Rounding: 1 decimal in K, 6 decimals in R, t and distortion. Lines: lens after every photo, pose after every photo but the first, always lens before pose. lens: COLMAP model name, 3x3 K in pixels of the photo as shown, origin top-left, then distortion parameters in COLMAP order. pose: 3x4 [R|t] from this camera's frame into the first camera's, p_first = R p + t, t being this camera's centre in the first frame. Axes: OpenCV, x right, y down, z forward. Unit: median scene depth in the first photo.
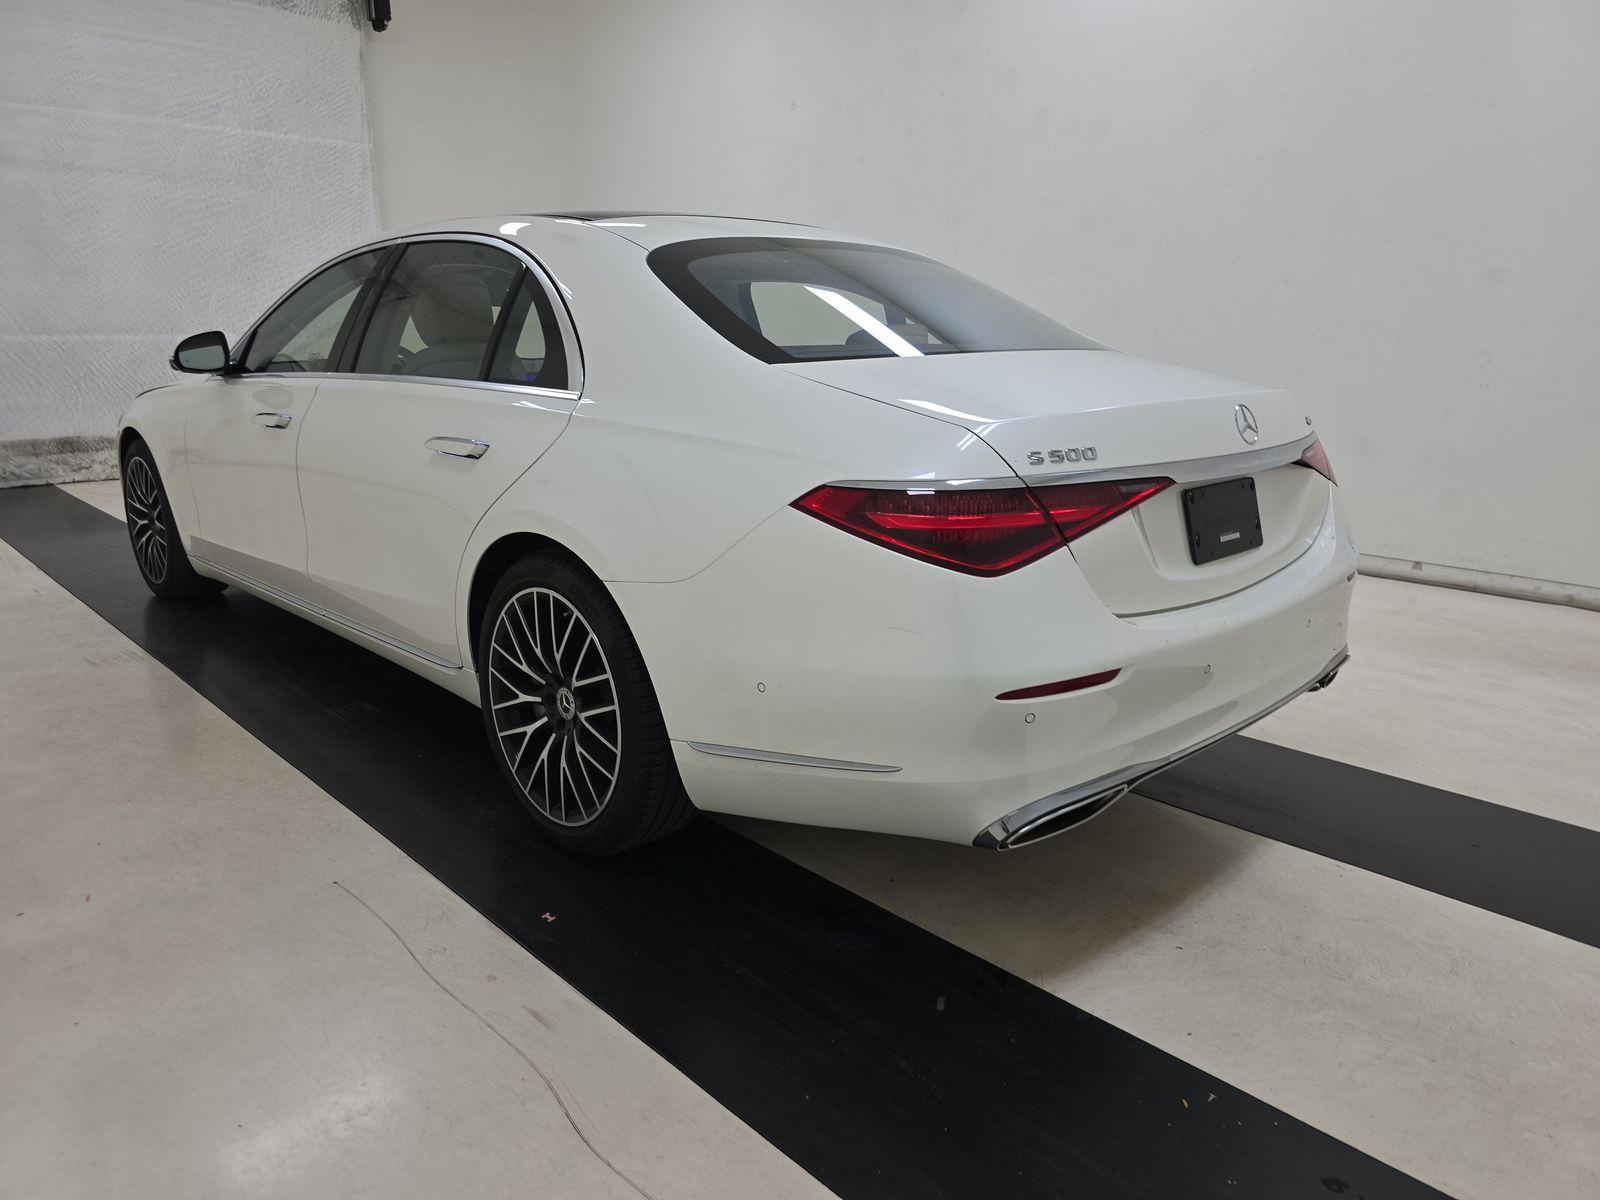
lens RADIAL K [[1147.2, 0, 806.5], [0, 1147.2, 605.0], [0, 0, 1]] dist [0.053571, -0.059981]
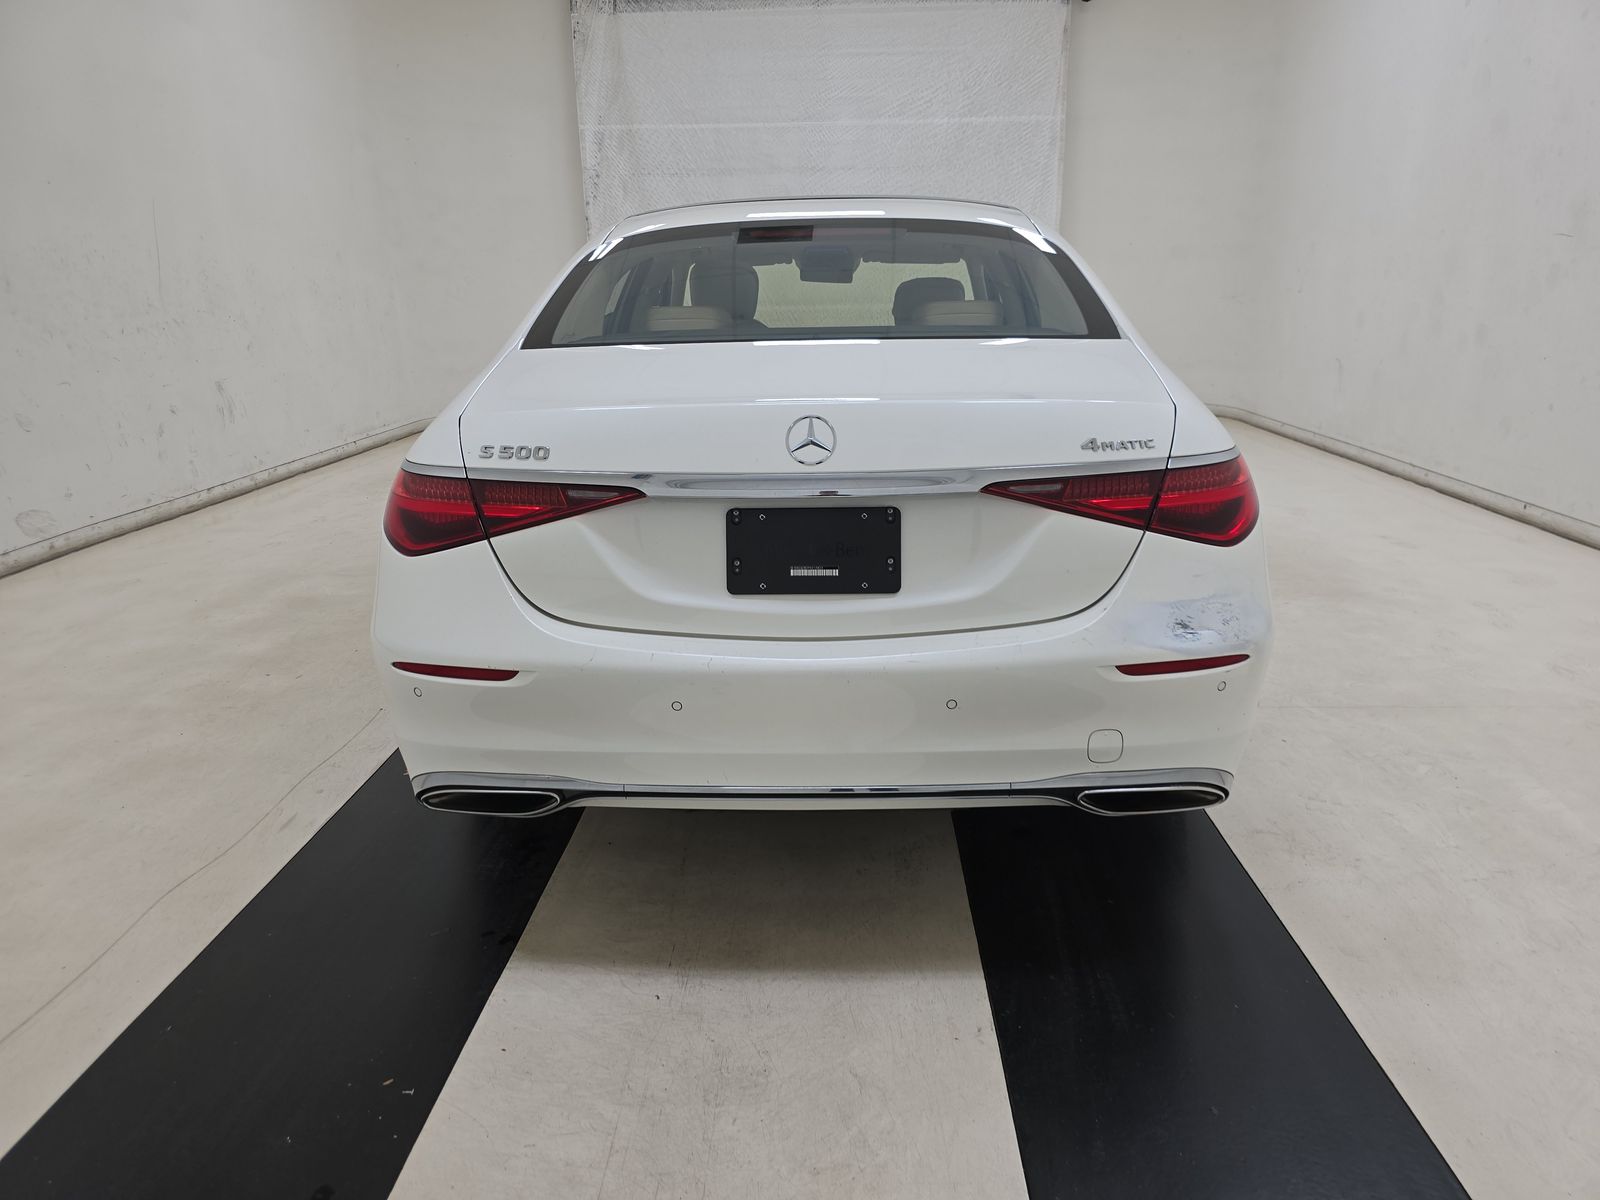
lens RADIAL K [[1147.2, 0, 806.5], [0, 1147.2, 605.0], [0, 0, 1]] dist [0.053571, -0.059981]
pose [[0.656963, 0.186516, -0.730487, 0.938567], [-0.156246, 0.981562, 0.110104, -0.121710], [0.737554, 0.041802, 0.673993, 0.417902]]
